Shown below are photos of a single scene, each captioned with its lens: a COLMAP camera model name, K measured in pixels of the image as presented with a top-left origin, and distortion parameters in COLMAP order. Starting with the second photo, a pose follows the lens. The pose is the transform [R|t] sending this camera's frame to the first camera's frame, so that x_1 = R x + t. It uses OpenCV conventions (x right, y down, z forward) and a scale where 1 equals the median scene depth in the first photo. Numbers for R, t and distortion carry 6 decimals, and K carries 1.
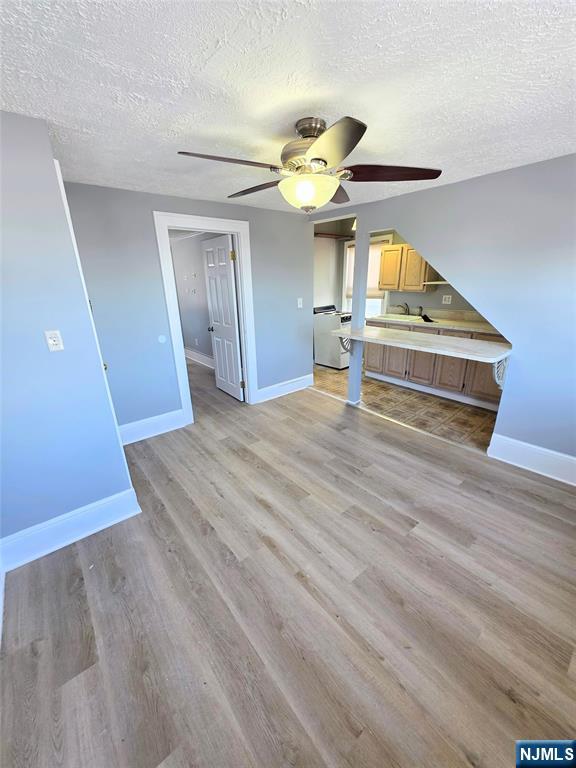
lens RADIAL K [[308.1, 0, 288.0], [0, 308.1, 384.0], [0, 0, 1]] dist [0.001142, 0.000700]
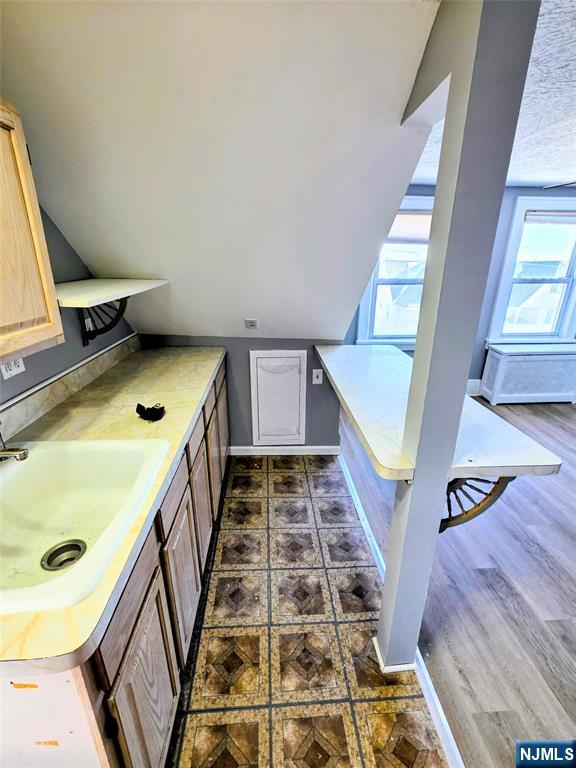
lens RADIAL K [[341.6, 0, 289.6], [0, 341.6, 388.0], [0, 0, 1]] dist [-0.000521, 0.000740]
pose [[-0.810804, -0.190593, 0.553417, 0.215494], [0.201744, 0.796562, 0.569903, -0.548612], [-0.549451, 0.573728, -0.607405, 1.546593]]
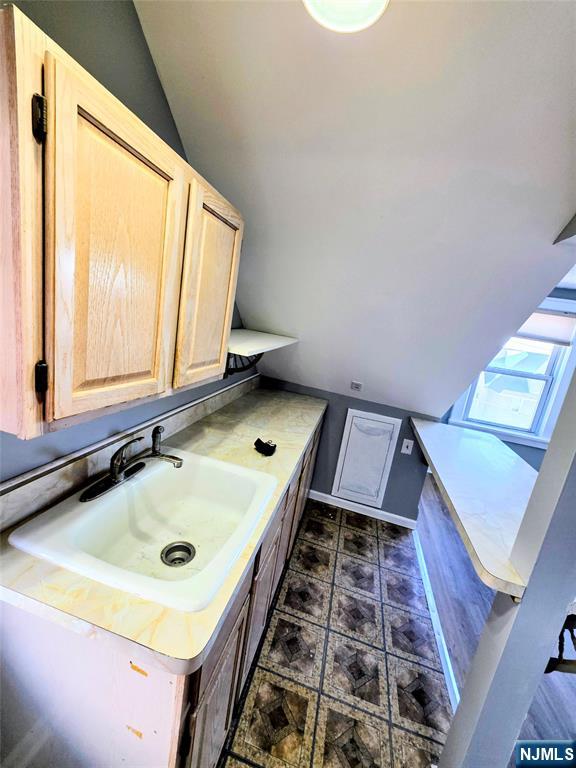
lens RADIAL K [[308.1, 0, 288.0], [0, 308.1, 384.0], [0, 0, 1]] dist [0.001142, 0.000700]
pose [[-0.590990, -0.243955, 0.768906, 0.247360], [0.131964, 0.911097, 0.390498, -0.574102], [-0.795812, 0.332248, -0.506256, 1.573110]]
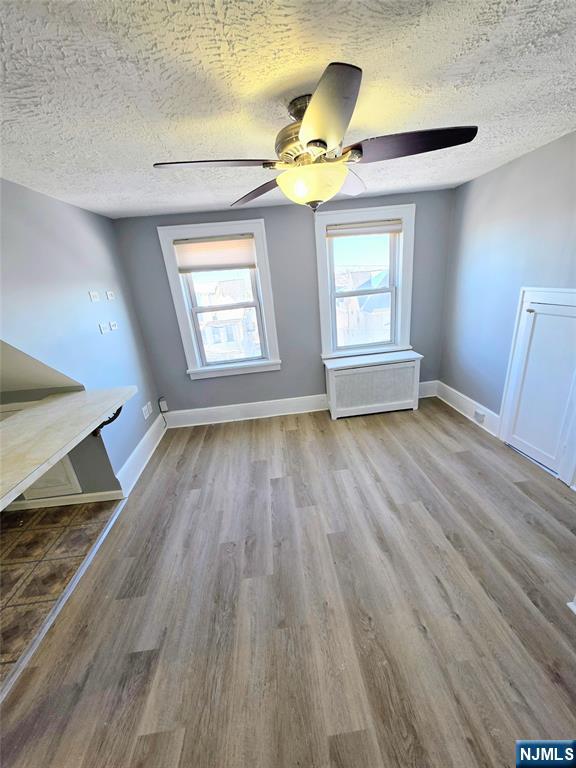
lens RADIAL K [[305.8, 0, 289.1], [0, 305.8, 385.6], [0, 0, 1]] dist [0.000824, 0.000265]
pose [[-0.817541, -0.095937, 0.567823, -0.232706], [0.288852, 0.784699, 0.548463, -0.380232], [-0.498188, 0.612408, -0.613812, 1.066722]]
